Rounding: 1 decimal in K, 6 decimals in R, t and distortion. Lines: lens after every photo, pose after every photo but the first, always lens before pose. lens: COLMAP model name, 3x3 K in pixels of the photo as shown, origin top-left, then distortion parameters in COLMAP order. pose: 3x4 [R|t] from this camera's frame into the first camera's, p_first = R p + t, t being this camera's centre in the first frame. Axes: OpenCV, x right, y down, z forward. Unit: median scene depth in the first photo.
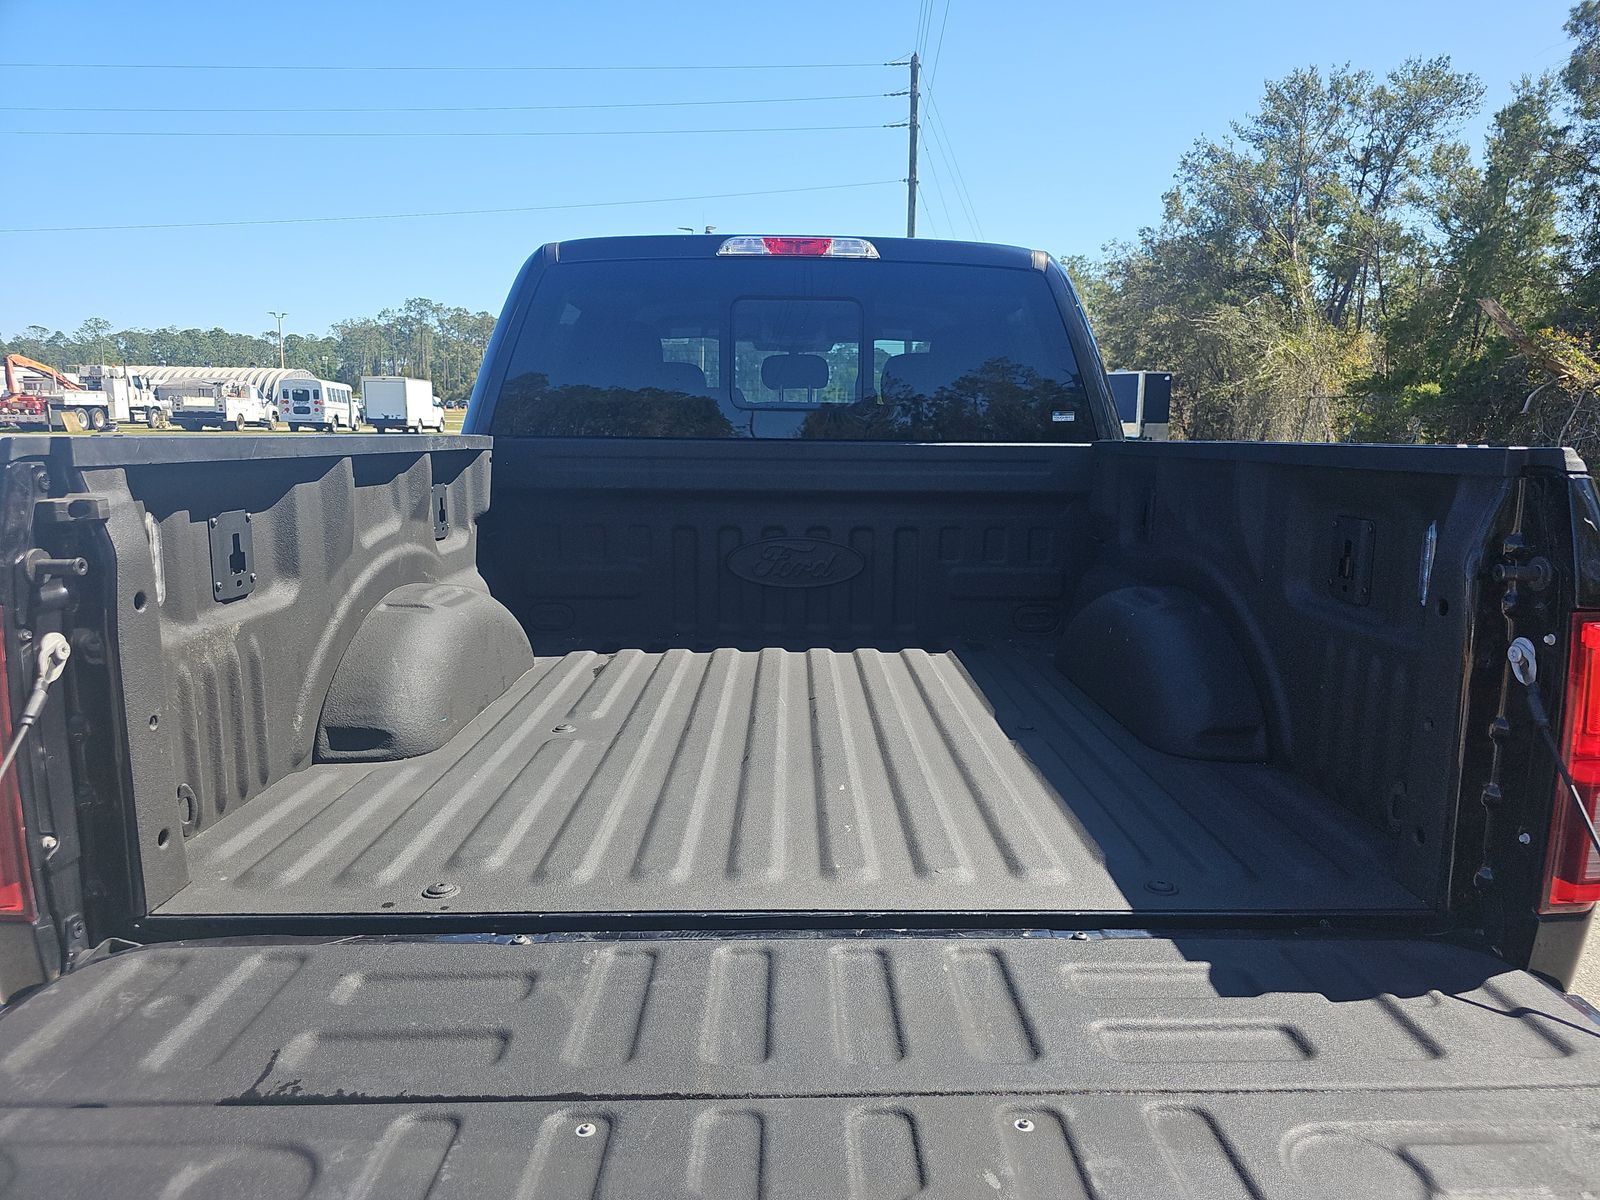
lens RADIAL K [[1055.7, 0, 804.3], [0, 1055.7, 629.9], [0, 0, 1]] dist [0.020886, -0.004046]
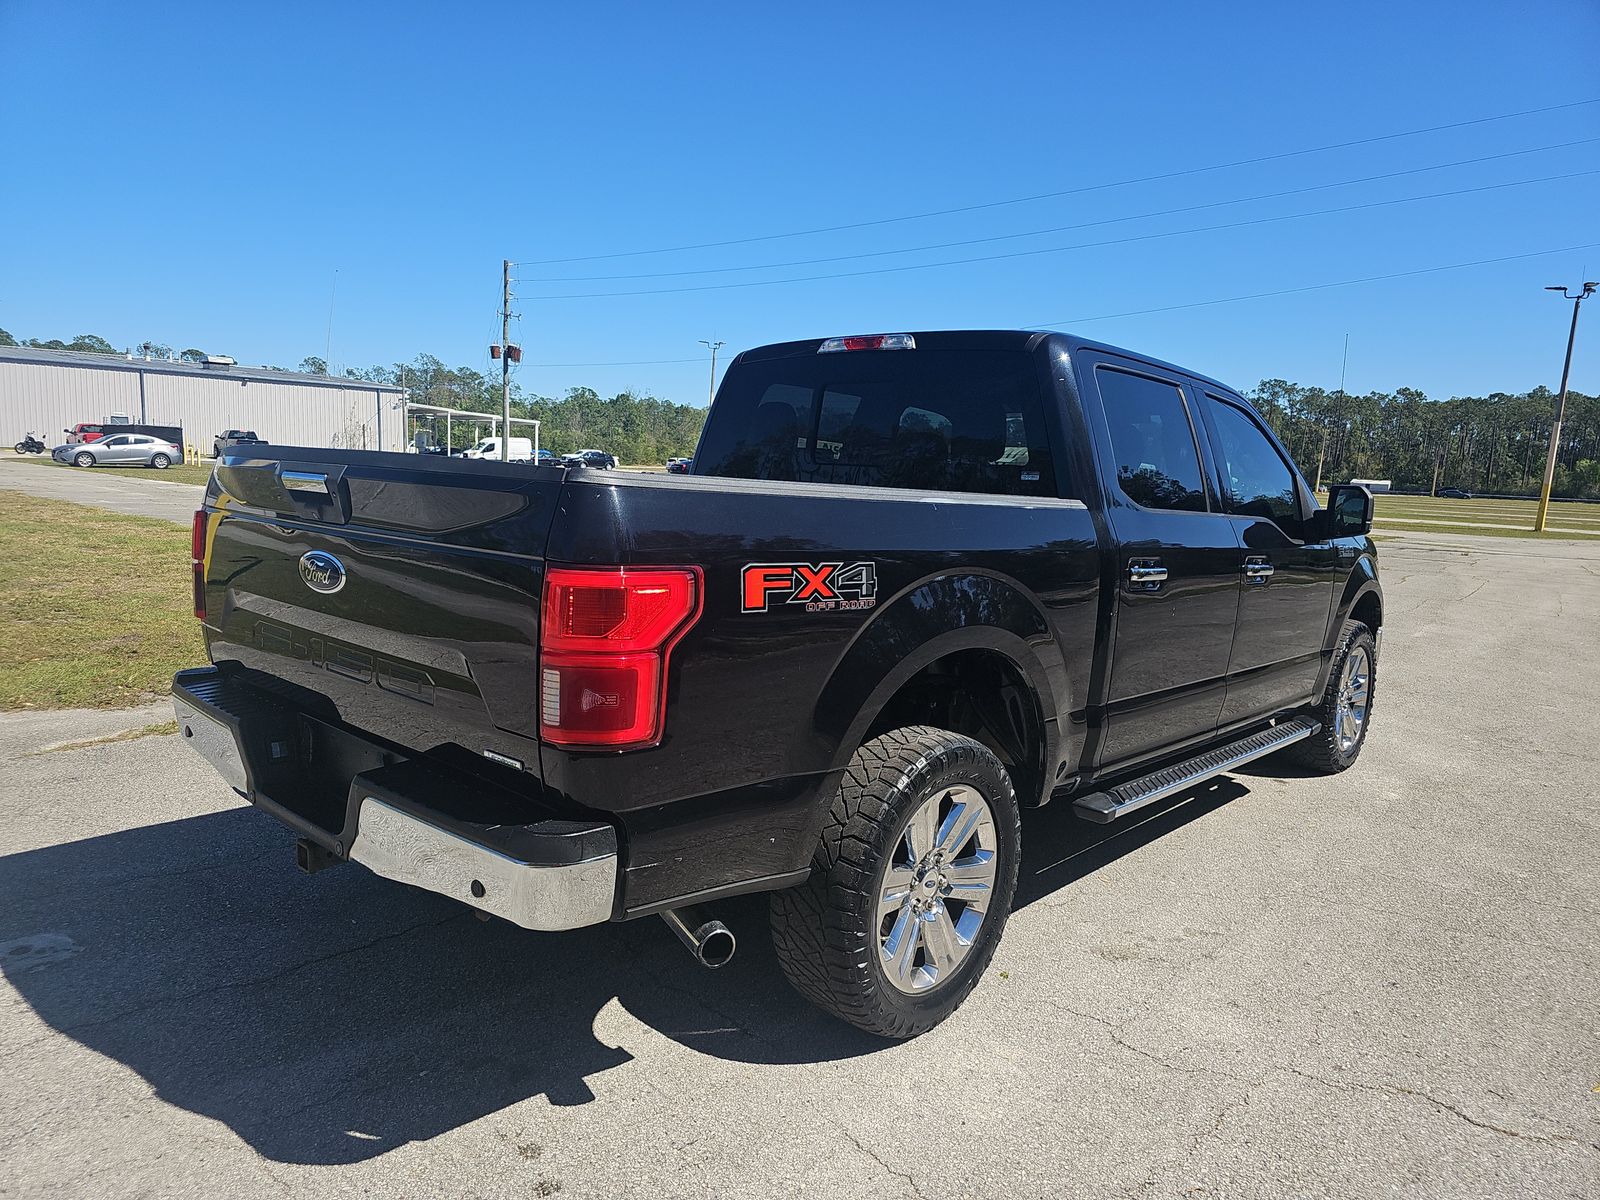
lens RADIAL K [[1055.7, 0, 804.3], [0, 1055.7, 629.9], [0, 0, 1]] dist [0.020886, -0.004046]
pose [[0.730751, 0.125498, -0.671009, 0.864014], [-0.174044, 0.984723, -0.005368, 0.010174], [0.660085, 0.120708, 0.741429, 0.015413]]
